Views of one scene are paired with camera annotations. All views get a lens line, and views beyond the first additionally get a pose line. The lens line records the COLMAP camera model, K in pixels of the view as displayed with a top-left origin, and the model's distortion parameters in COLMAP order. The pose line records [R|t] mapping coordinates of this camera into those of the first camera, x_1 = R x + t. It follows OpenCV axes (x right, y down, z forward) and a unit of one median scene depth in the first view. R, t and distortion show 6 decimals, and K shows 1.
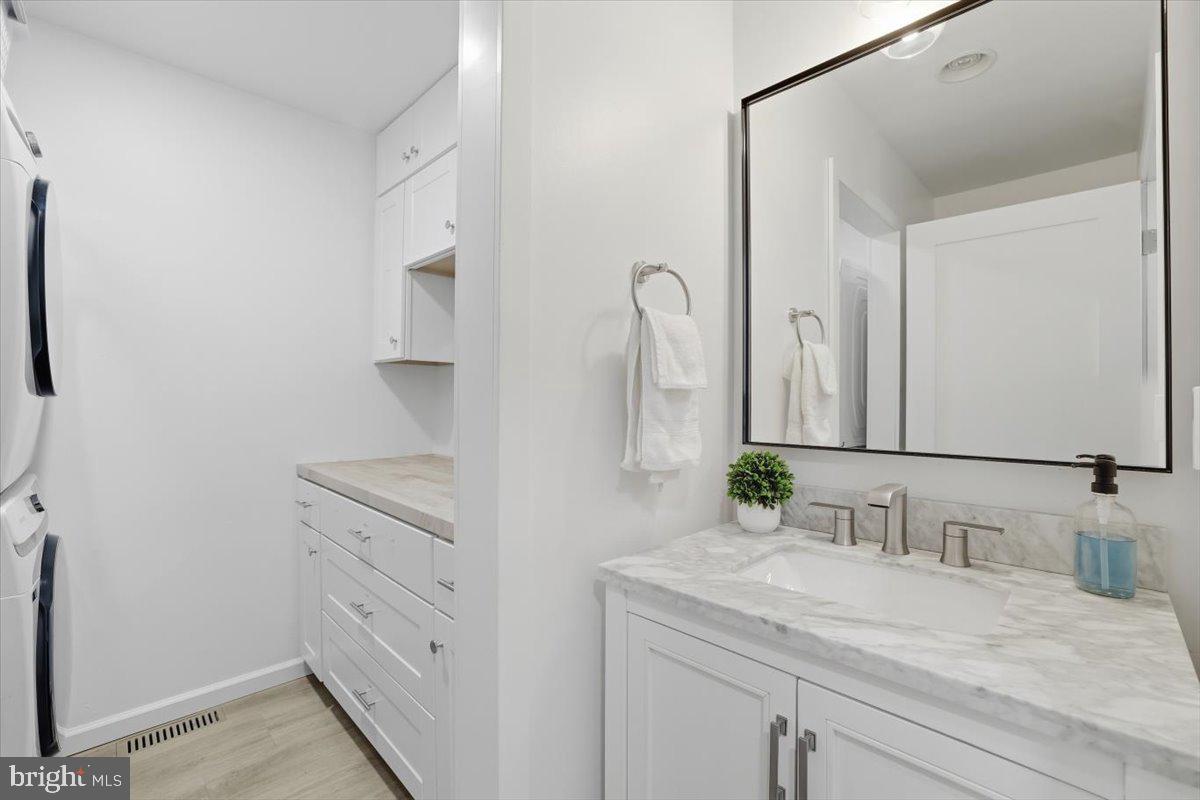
lens RADIAL K [[520.2, 0, 593.8], [0, 520.2, 398.0], [0, 0, 1]] dist [-0.048989, 0.015845]
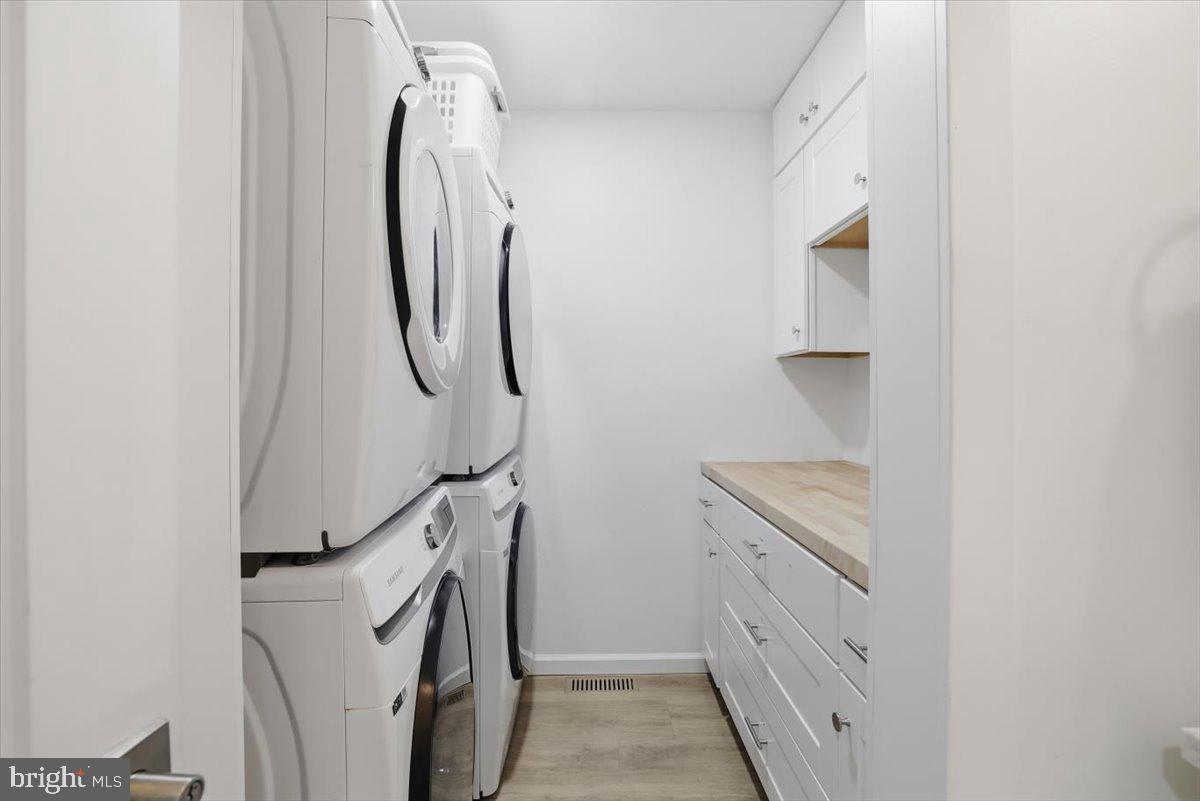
lens RADIAL K [[520.2, 0, 593.8], [0, 520.2, 398.5], [0, 0, 1]] dist [-0.048989, 0.015845]
pose [[0.726090, -0.004360, -0.687586, -0.035389], [0.006186, 0.999981, 0.000191, 0.003463], [0.687572, -0.004392, 0.726103, 0.134865]]
